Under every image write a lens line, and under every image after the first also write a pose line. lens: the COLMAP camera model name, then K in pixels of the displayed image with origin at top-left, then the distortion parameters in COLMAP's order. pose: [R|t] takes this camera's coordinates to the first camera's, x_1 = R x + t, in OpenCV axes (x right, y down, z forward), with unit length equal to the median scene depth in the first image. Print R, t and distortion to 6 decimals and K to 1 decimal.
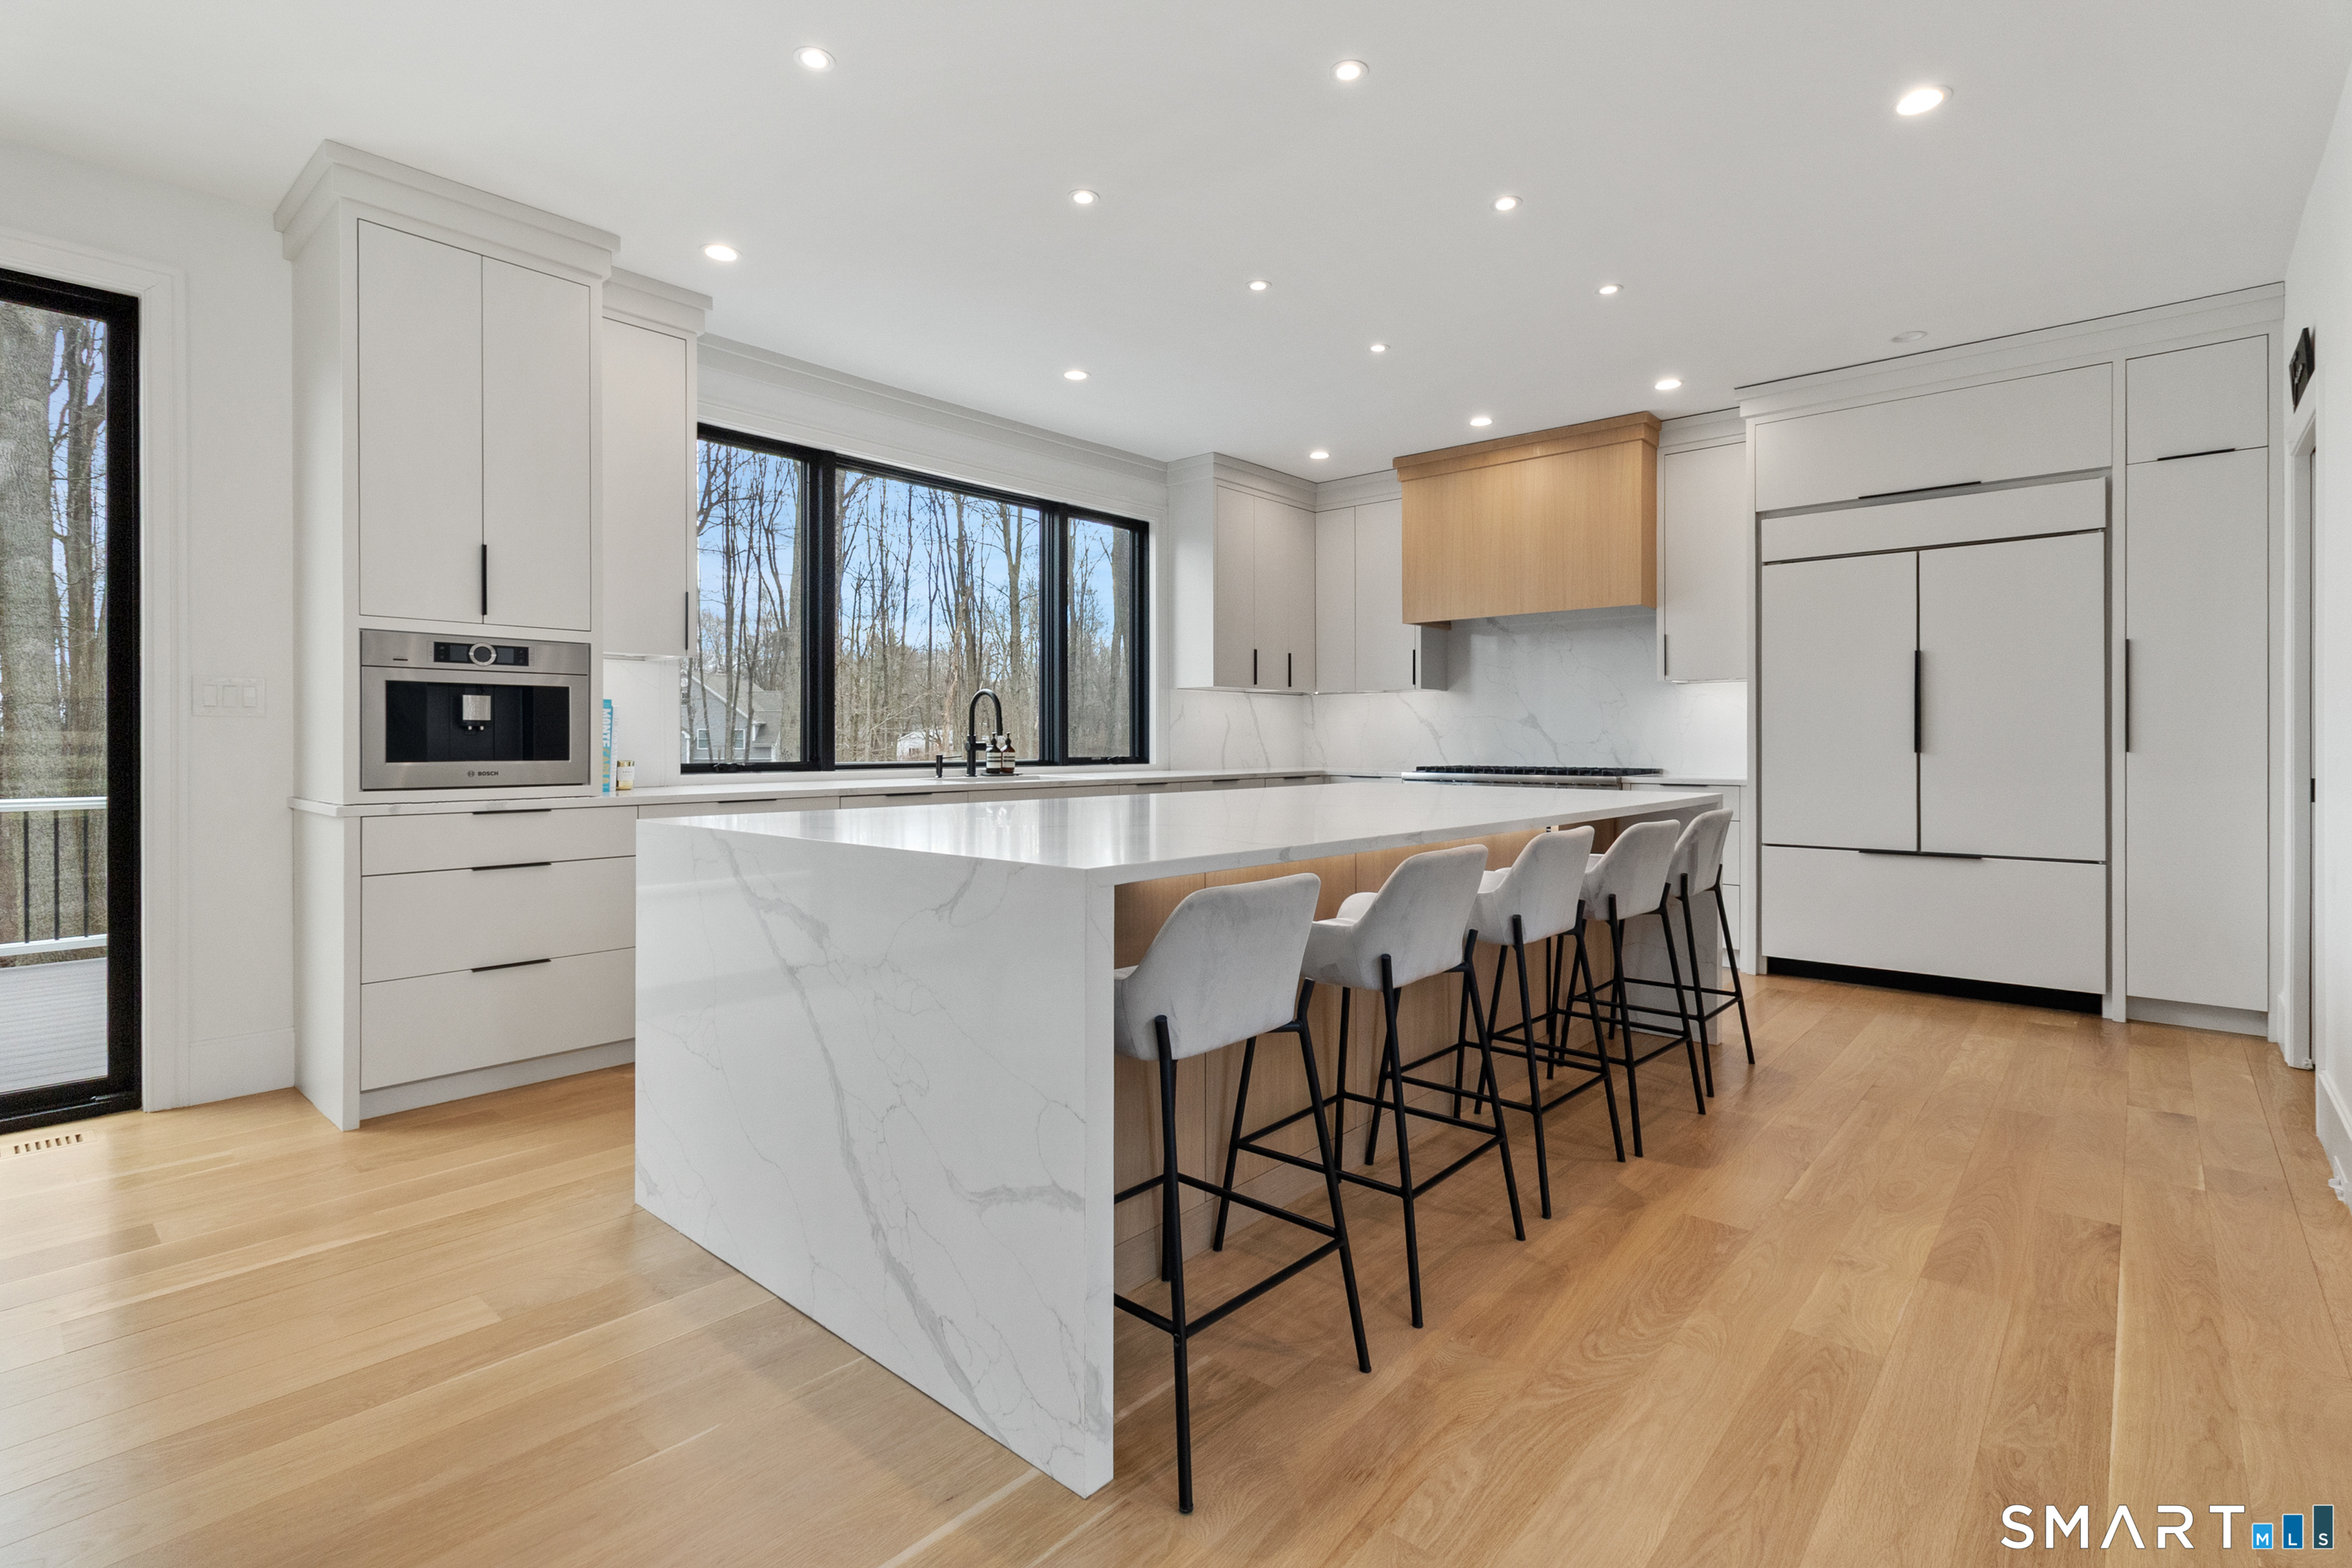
lens RADIAL K [[1090.6, 0, 1177.0], [0, 1090.6, 751.1], [0, 0, 1]] dist [-0.001934, 0.001096]
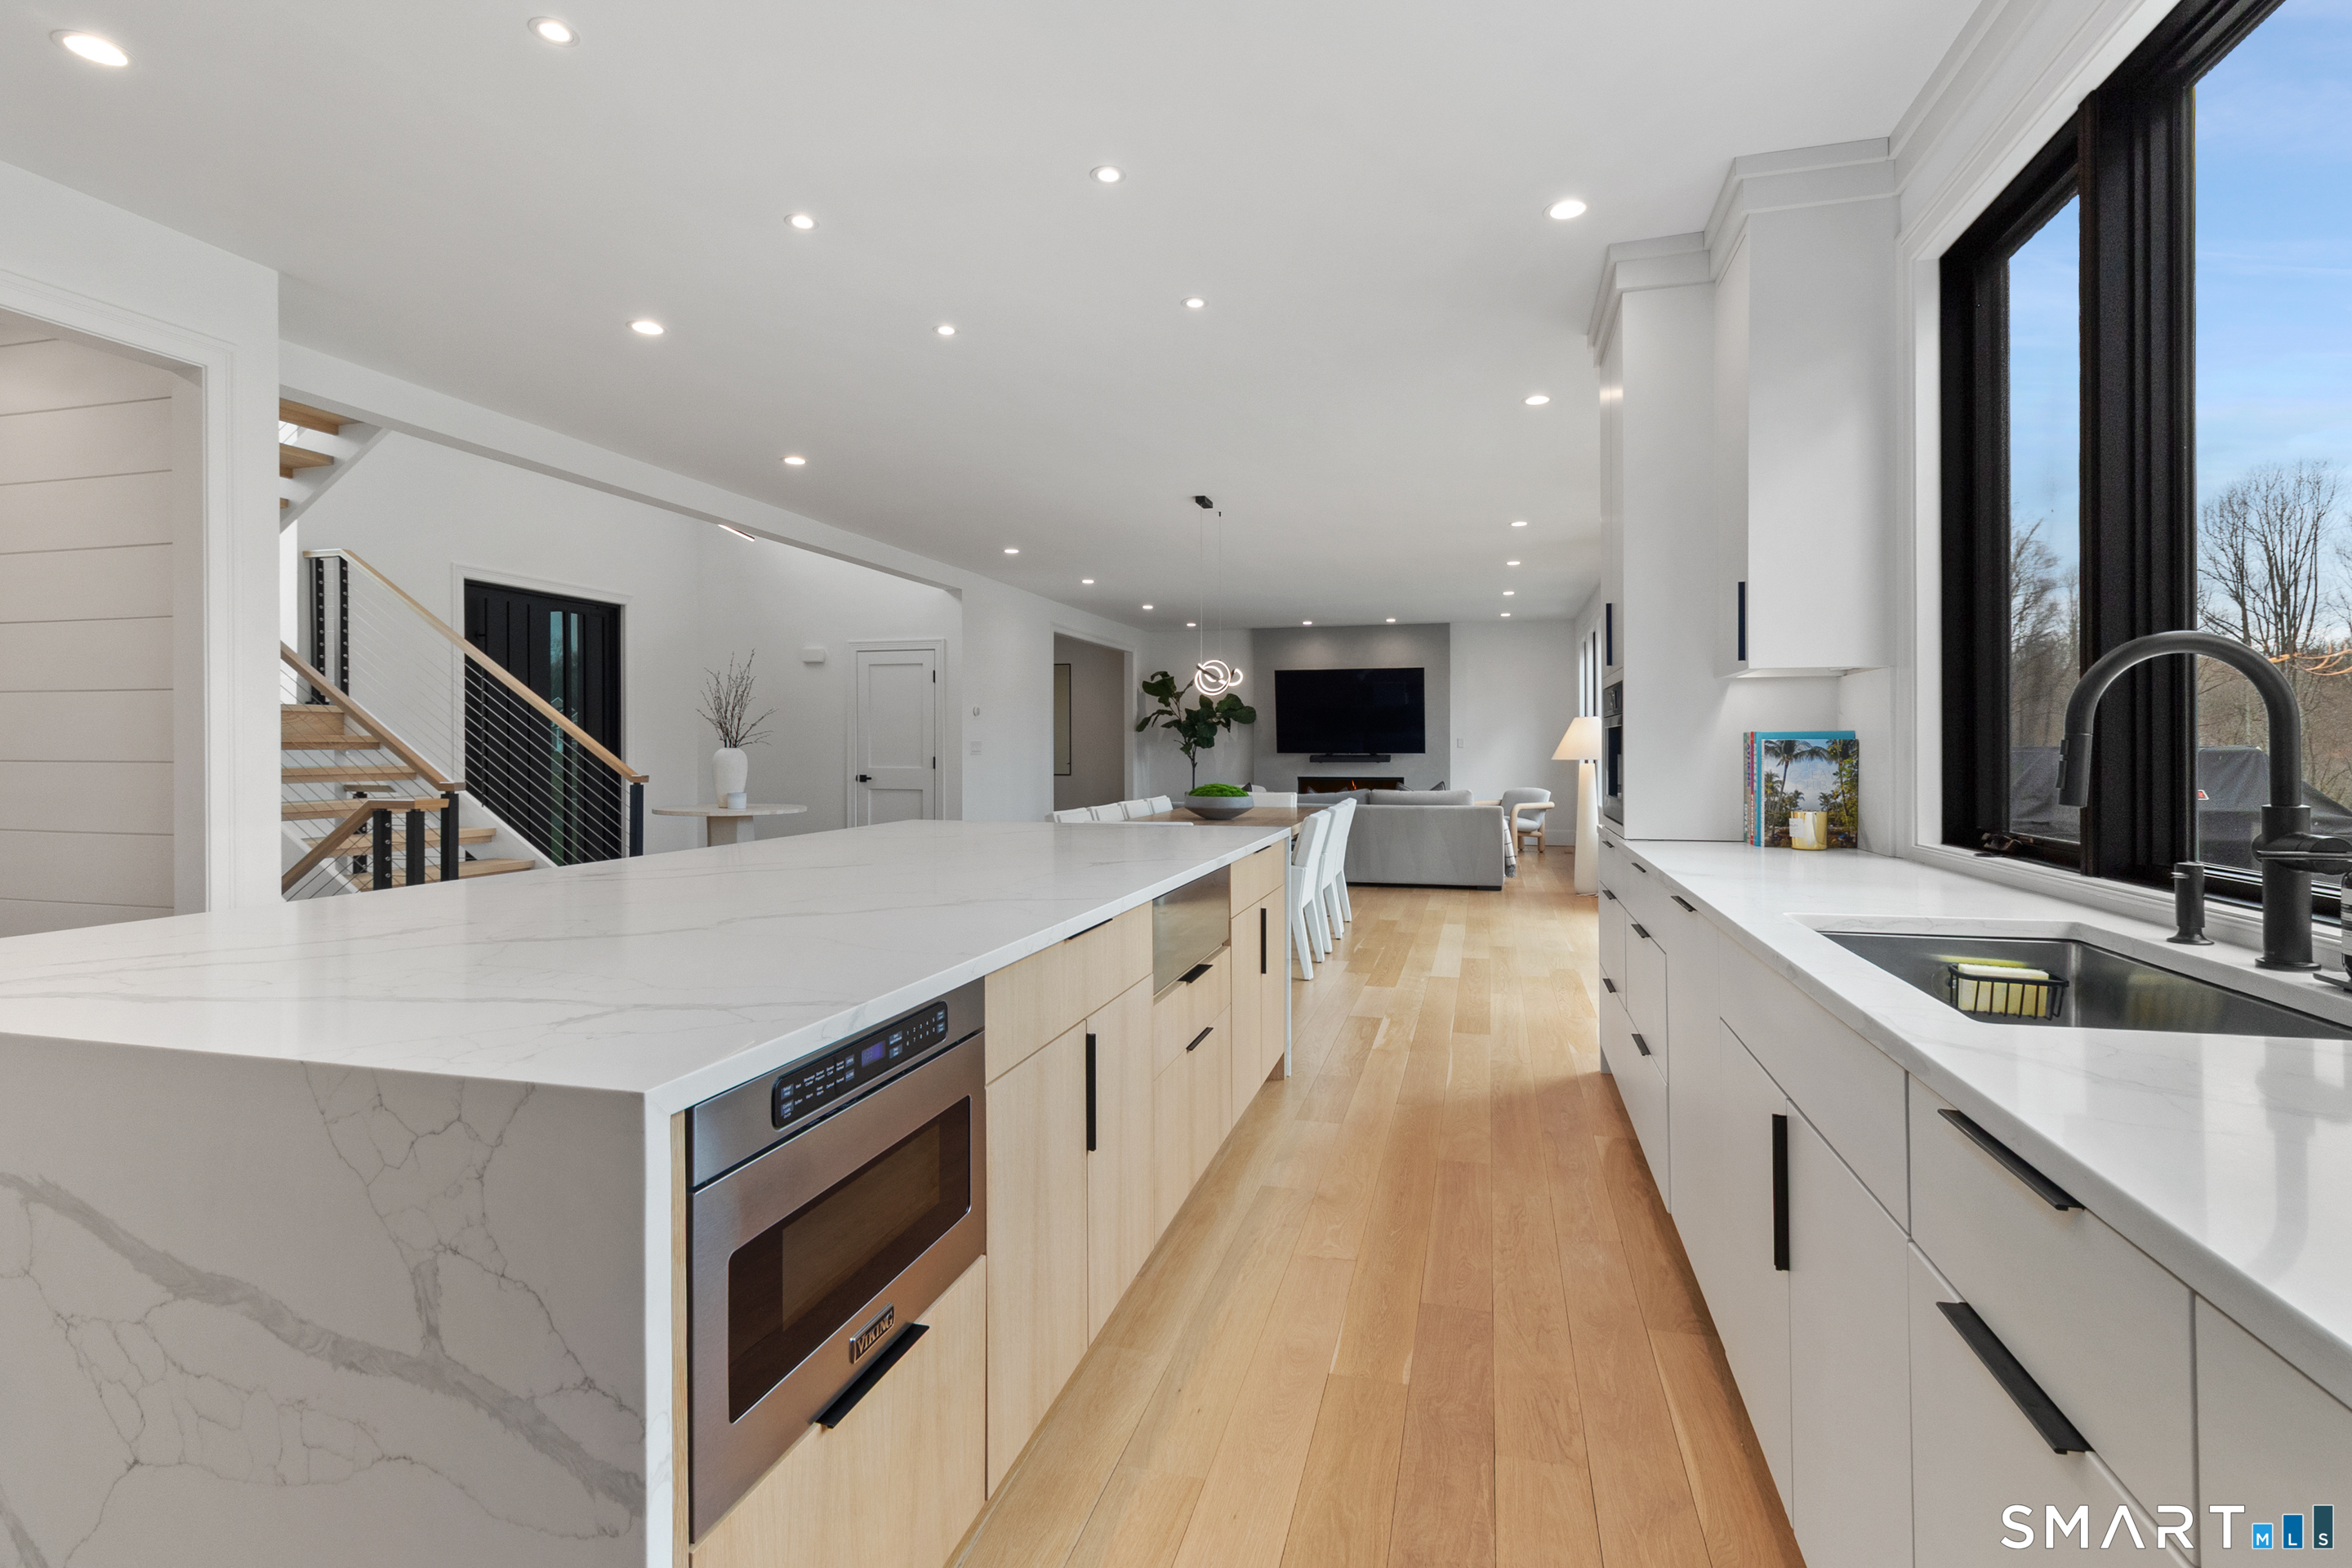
lens RADIAL K [[1090.6, 0, 1213.2], [0, 1090.6, 752.9], [0, 0, 1]] dist [-0.001934, 0.001096]
pose [[-0.889291, 0.000021, -0.457342, 0.182317], [-0.004991, 0.999940, 0.009752, -0.029291], [0.457315, 0.010955, -0.889238, 1.184187]]
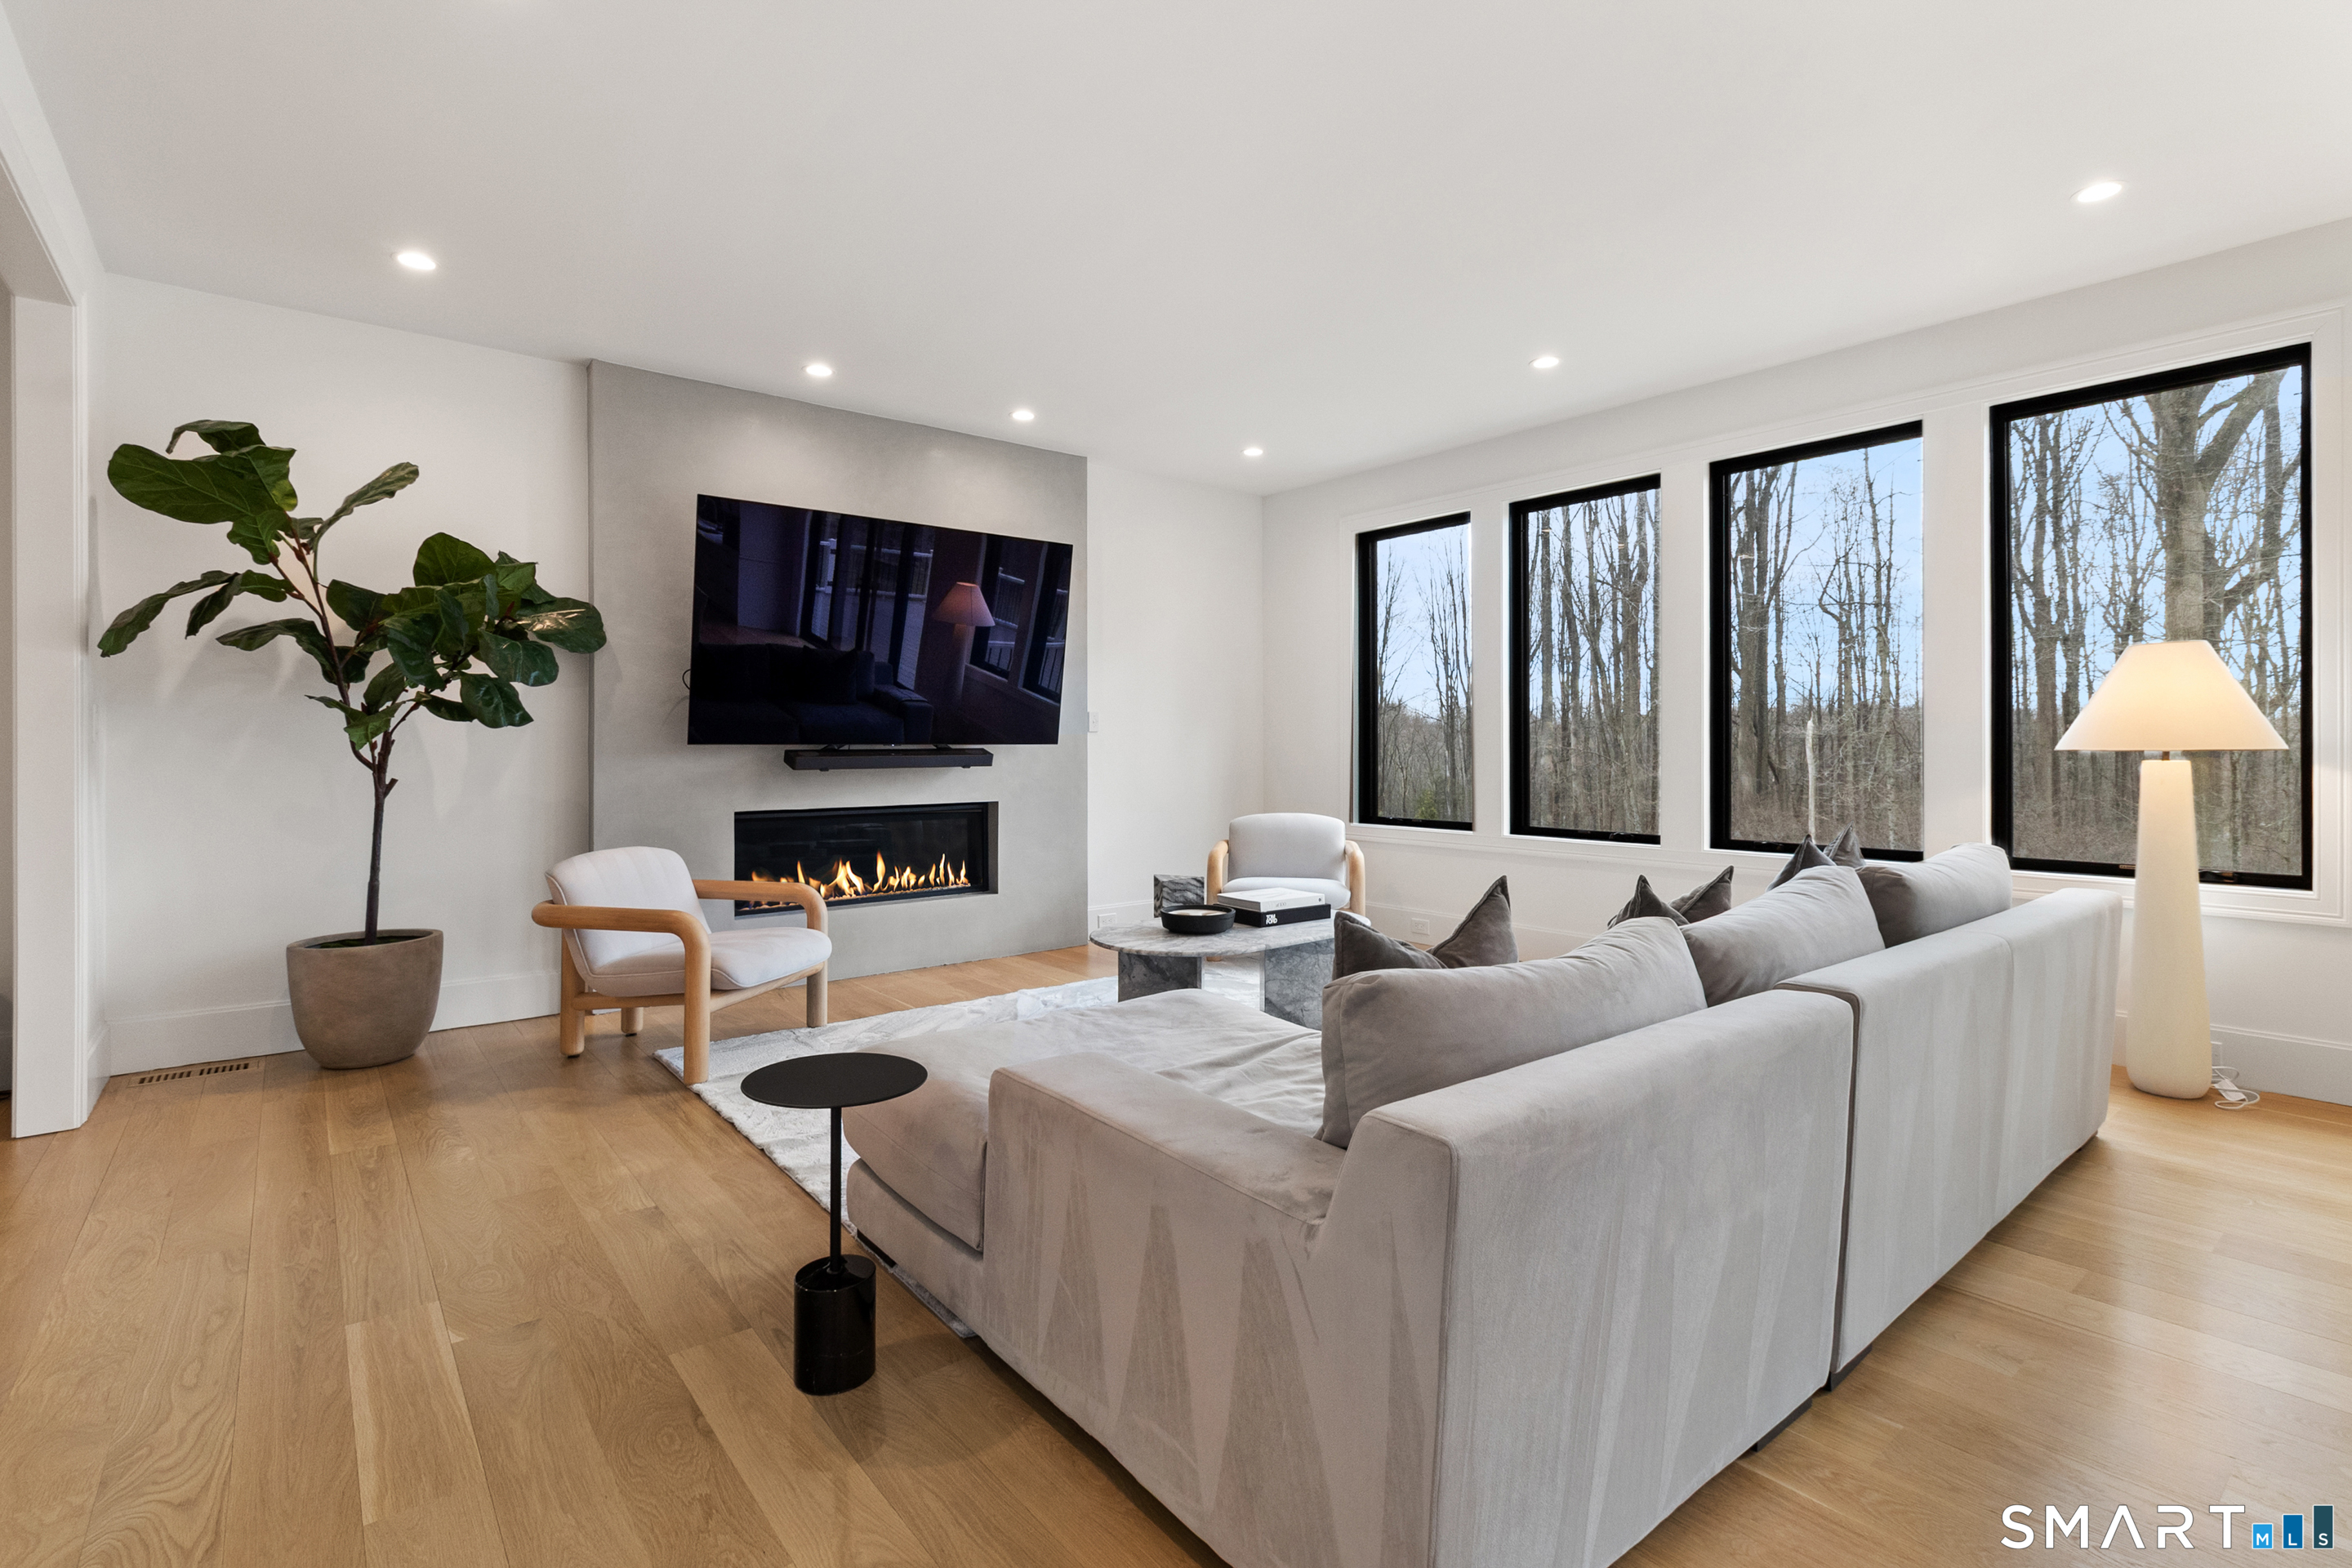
lens RADIAL K [[1090.6, 0, 1187.7], [0, 1090.6, 744.6], [0, 0, 1]] dist [-0.001934, 0.001096]
pose [[-0.158093, -0.000544, -0.987424, -0.354297], [-0.006205, 0.999981, 0.000443, -0.006752], [0.987405, 0.006197, -0.158093, -0.552876]]
